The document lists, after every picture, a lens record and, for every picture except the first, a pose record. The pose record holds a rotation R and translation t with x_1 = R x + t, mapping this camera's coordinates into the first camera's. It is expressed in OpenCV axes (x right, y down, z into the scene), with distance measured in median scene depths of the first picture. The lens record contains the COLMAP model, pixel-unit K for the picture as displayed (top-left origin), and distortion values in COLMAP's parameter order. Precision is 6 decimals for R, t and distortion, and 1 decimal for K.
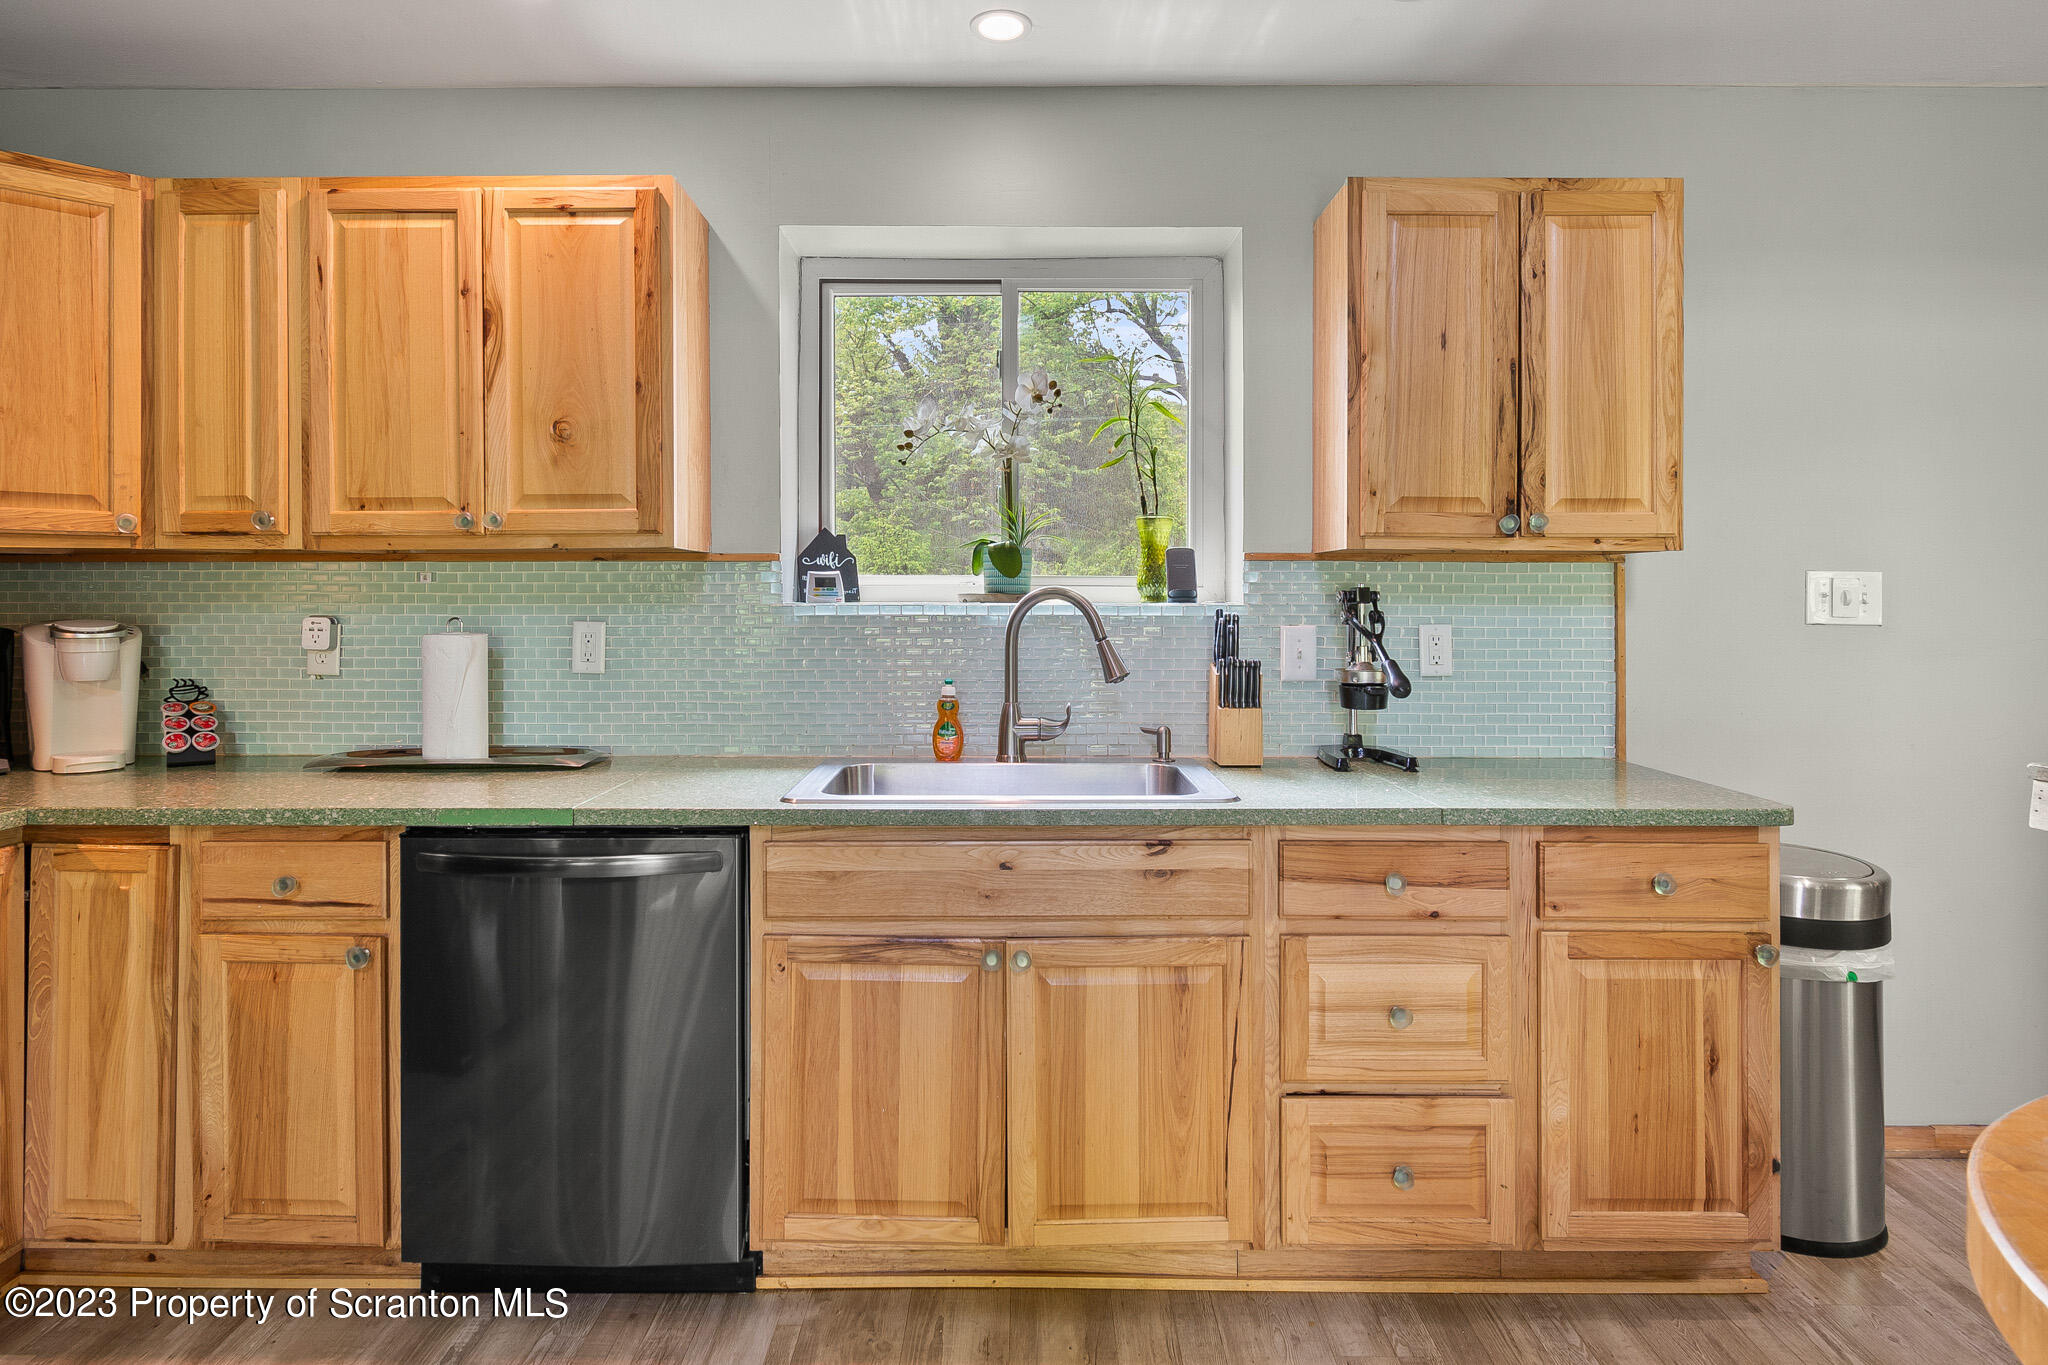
lens RADIAL K [[1190.7, 0, 1004.8], [0, 1190.7, 588.2], [0, 0, 1]] dist [0.005822, -0.000782]
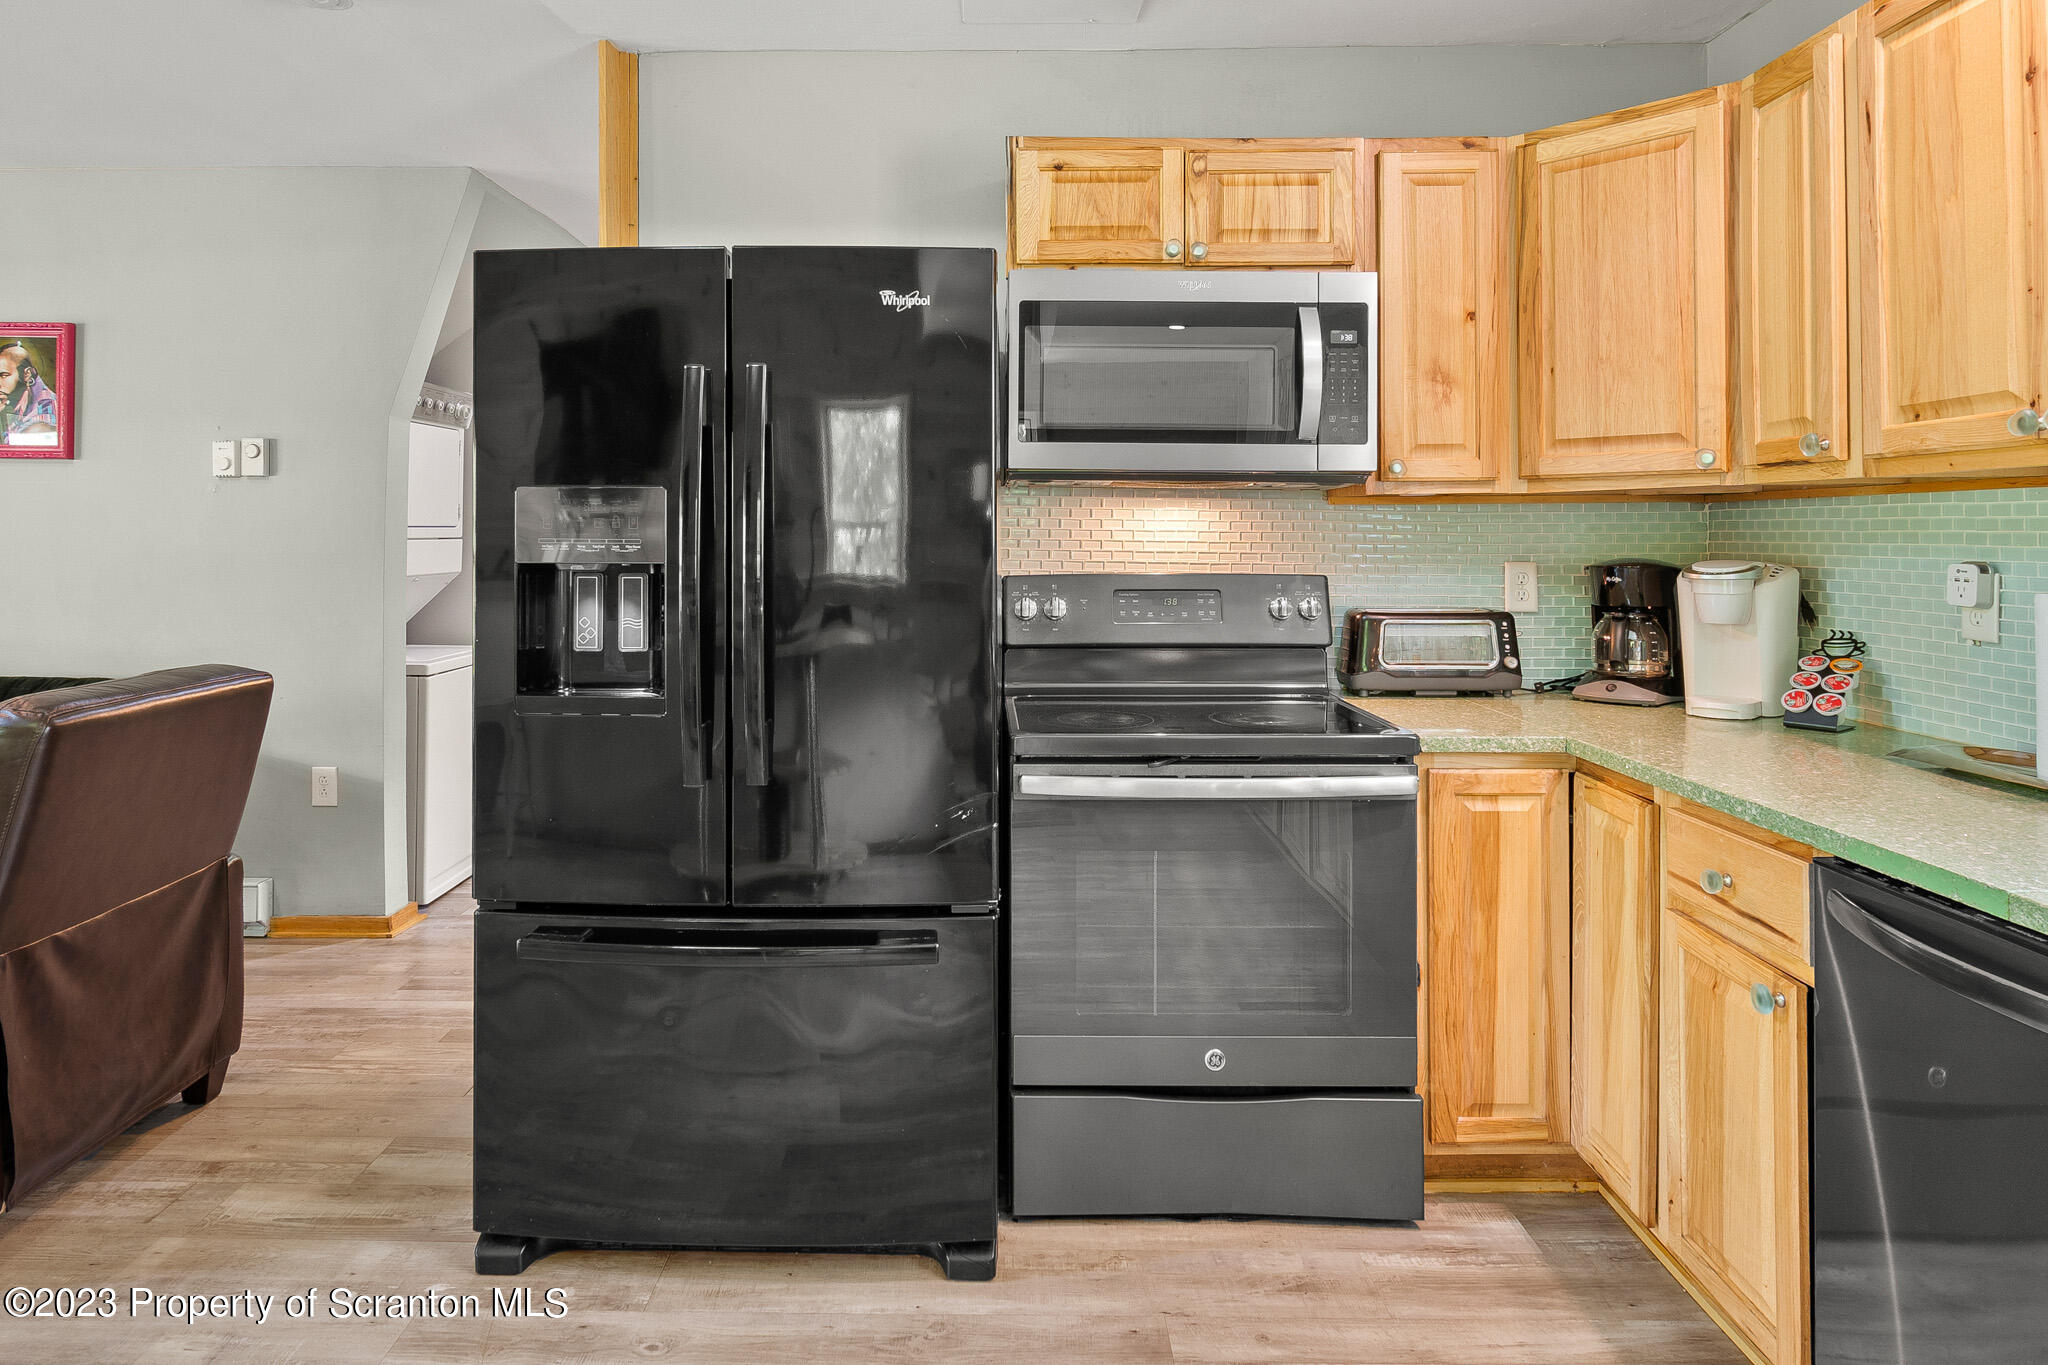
lens RADIAL K [[1181.2, 0, 971.2], [0, 1181.2, 529.0], [0, 0, 1]] dist [0.004012, -0.004432]
pose [[-0.007185, -0.004056, -0.999966, 0.201267], [0.007534, 0.999963, -0.004110, 0.000646], [0.999946, -0.007563, -0.007154, 0.416886]]
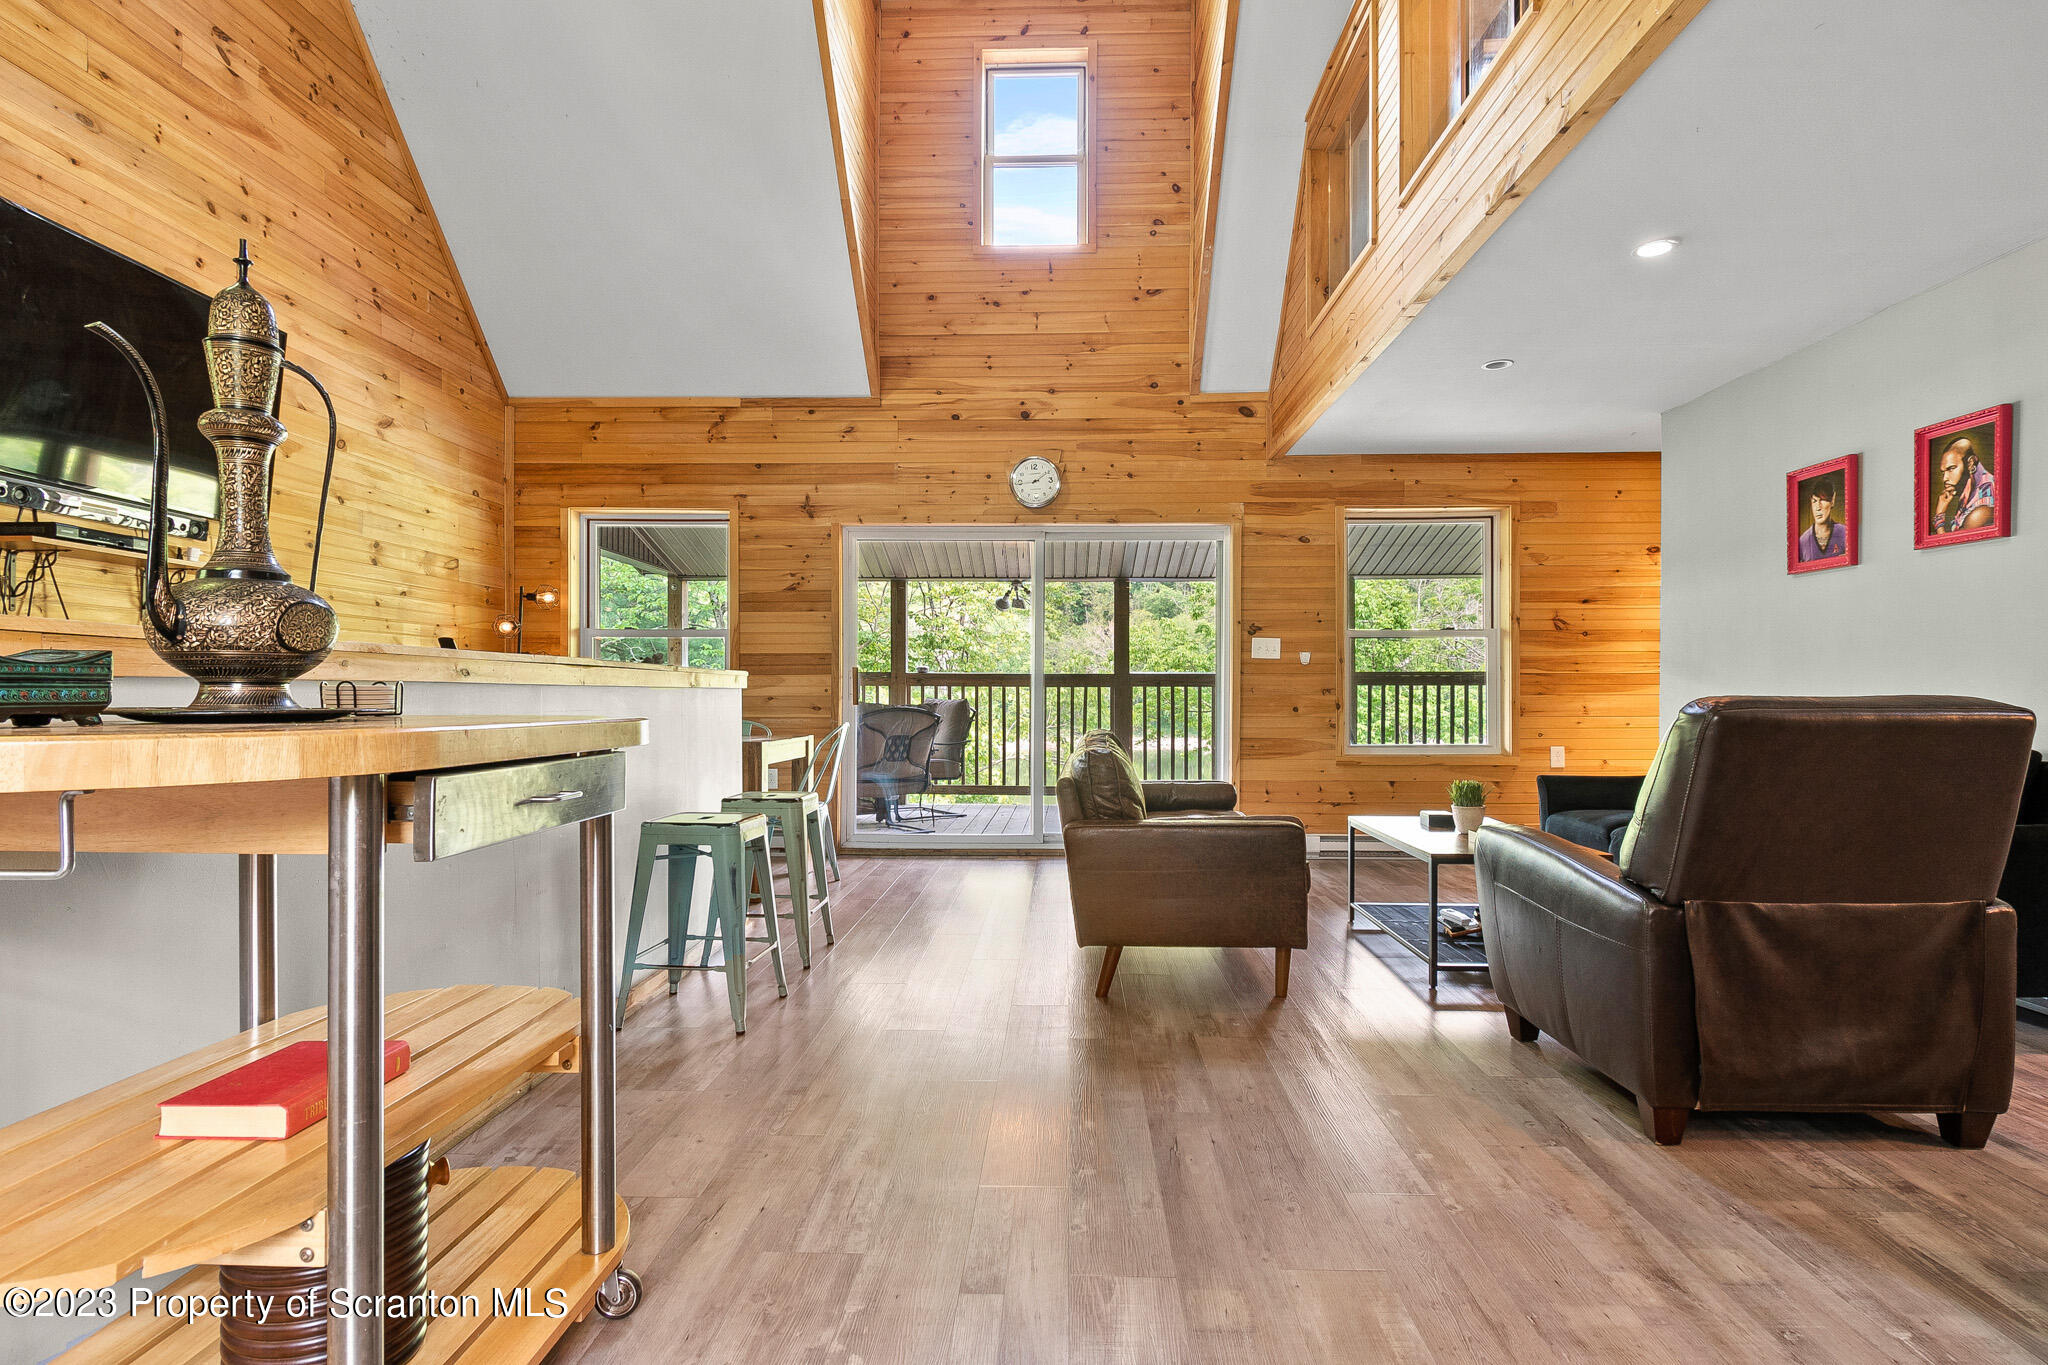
lens RADIAL K [[1042.6, 0, 1033.1], [0, 1042.6, 691.2], [0, 0, 1]] dist [-0.000308, -0.000908]
pose [[-0.999931, -0.003109, 0.011361, -0.063130], [-0.003176, 0.999977, -0.005948, 0.119005], [-0.011343, -0.005984, -0.999918, 0.647644]]
